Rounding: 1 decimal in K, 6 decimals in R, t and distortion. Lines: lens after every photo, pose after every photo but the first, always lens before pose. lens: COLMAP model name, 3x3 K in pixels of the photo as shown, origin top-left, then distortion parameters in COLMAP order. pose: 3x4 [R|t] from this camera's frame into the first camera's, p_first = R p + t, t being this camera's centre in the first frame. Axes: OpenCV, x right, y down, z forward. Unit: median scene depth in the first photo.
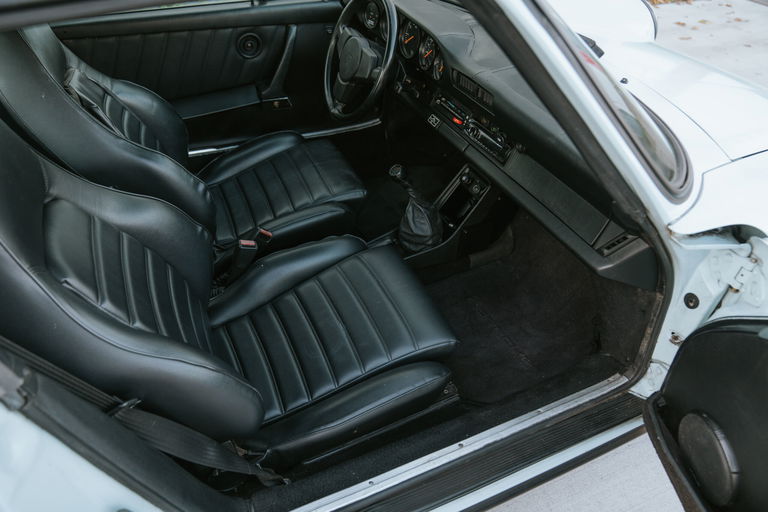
lens RADIAL K [[531.4, 0, 383.9], [0, 531.4, 255.3], [0, 0, 1]] dist [-0.019839, 0.009609]
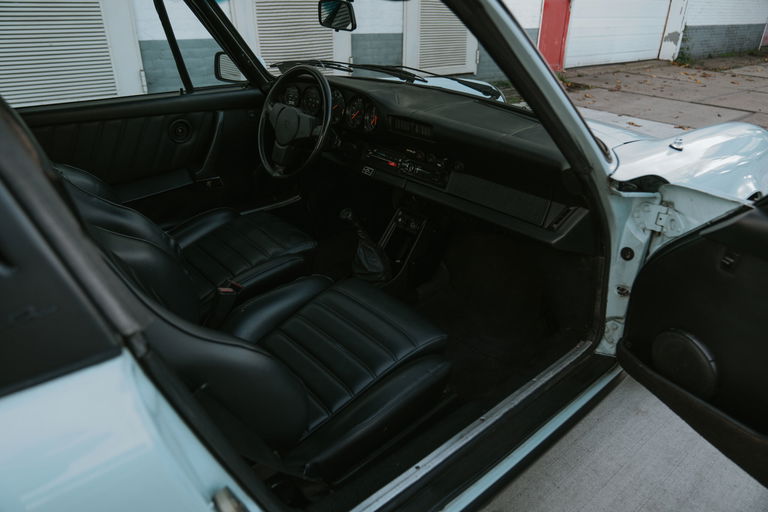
lens RADIAL K [[522.3, 0, 379.7], [0, 522.3, 257.6], [0, 0, 1]] dist [-0.021235, 0.009599]
pose [[0.956345, -0.144556, 0.253982, -0.201301], [0.198578, 0.959071, -0.201863, 0.161229], [-0.214407, 0.243486, 0.945909, -0.016361]]
